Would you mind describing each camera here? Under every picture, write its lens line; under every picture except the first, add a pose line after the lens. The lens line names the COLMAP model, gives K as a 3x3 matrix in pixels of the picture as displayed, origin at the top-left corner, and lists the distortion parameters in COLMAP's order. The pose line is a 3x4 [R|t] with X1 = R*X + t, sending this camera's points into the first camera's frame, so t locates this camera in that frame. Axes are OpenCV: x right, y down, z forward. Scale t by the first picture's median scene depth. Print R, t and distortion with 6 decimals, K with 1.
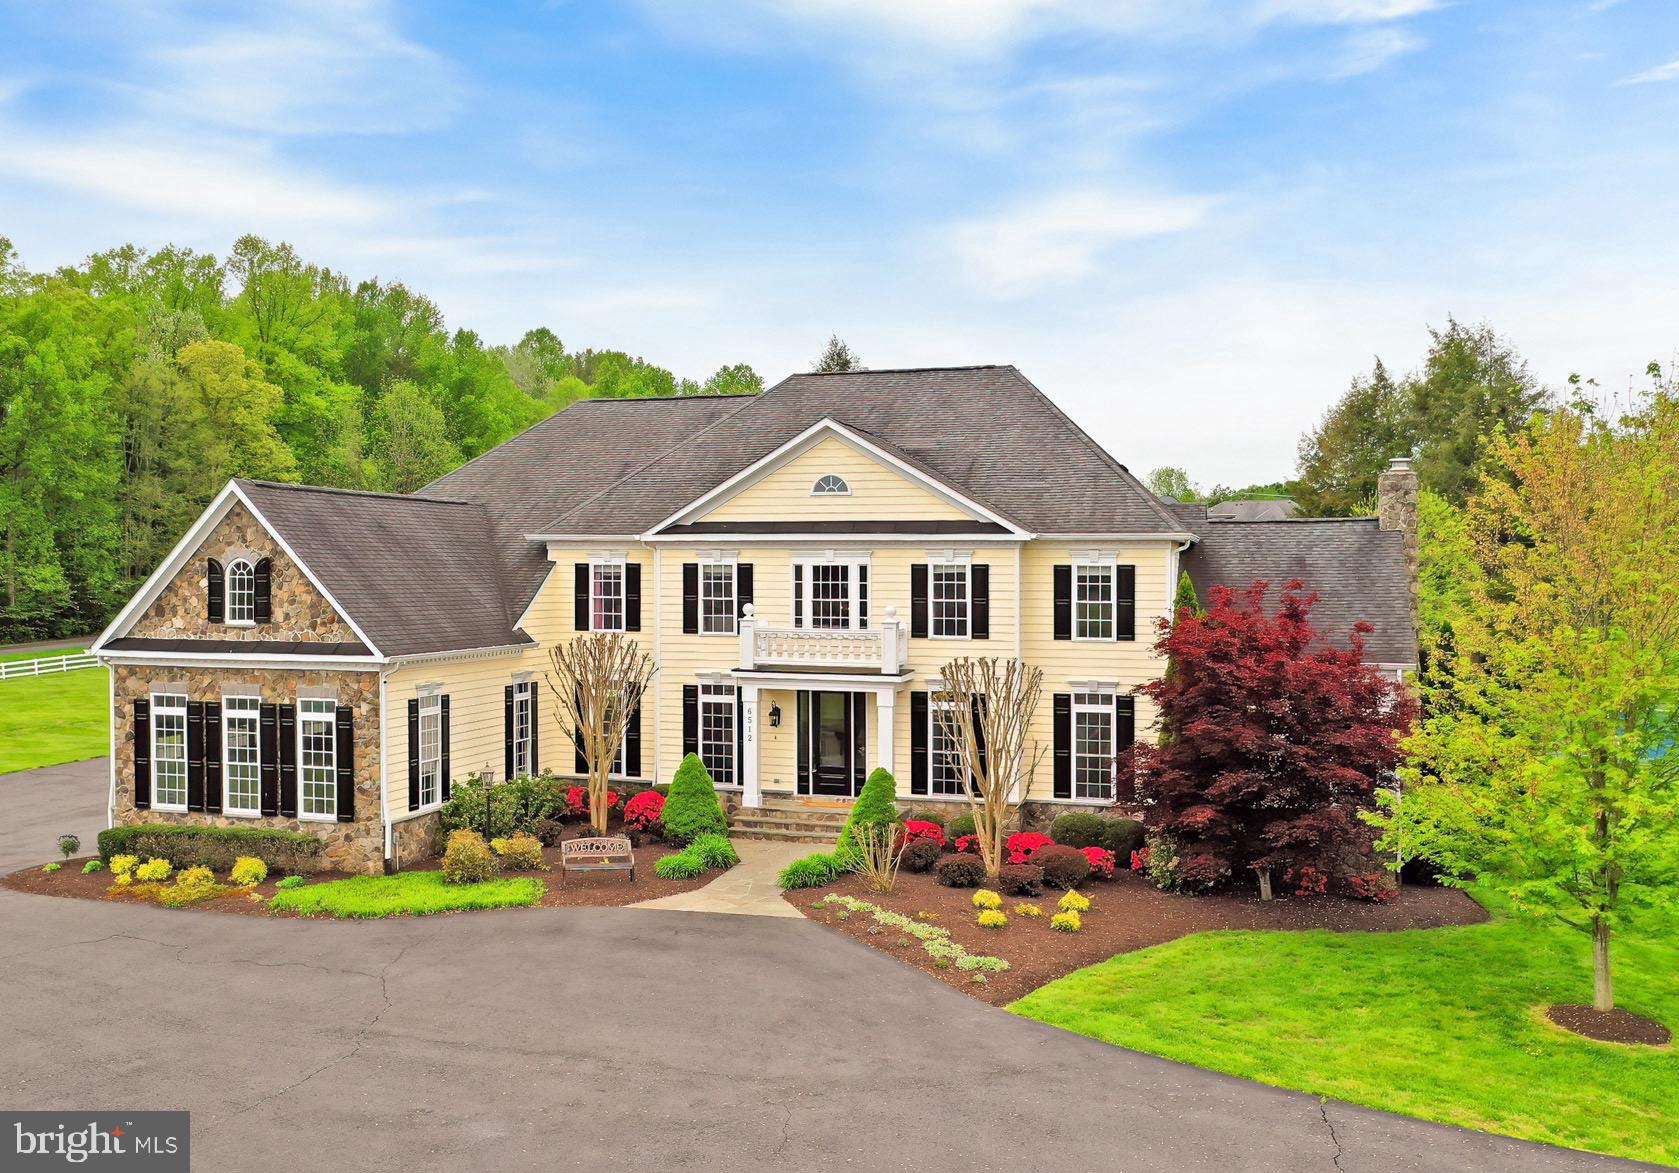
lens RADIAL K [[1466.4, 0, 839.5], [0, 1466.4, 586.5], [0, 0, 1]] dist [-0.000232, -0.000205]
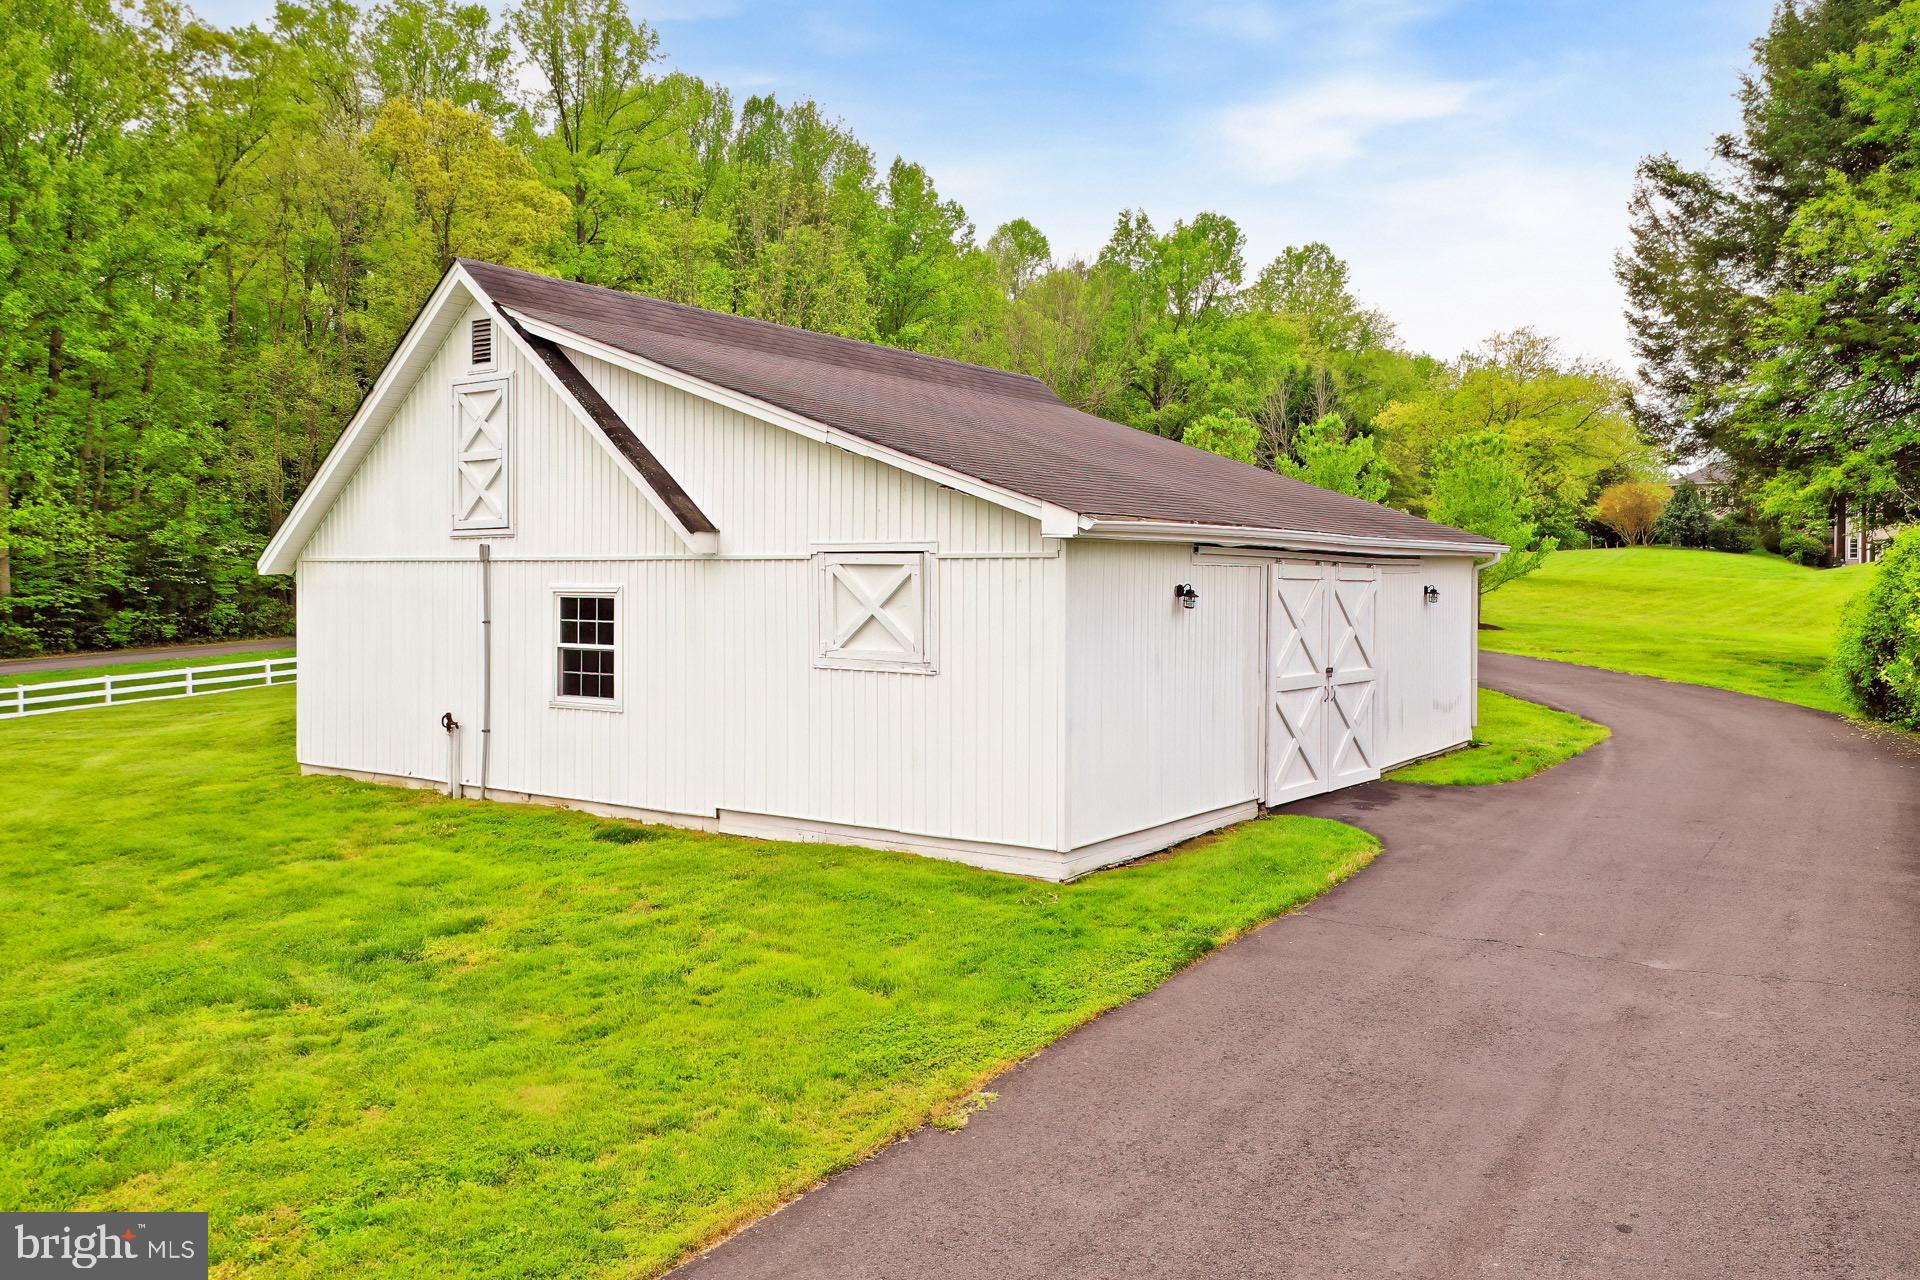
lens RADIAL K [[1470.6, 0, 960.0], [0, 1470.6, 640.0], [0, 0, 1]] dist [0.006803, 0.000510]
pose [[0.973205, 0.008884, -0.229769, -0.089183], [-0.001895, 0.999529, 0.030617, 0.011249], [0.229933, -0.029362, 0.972763, 0.400622]]
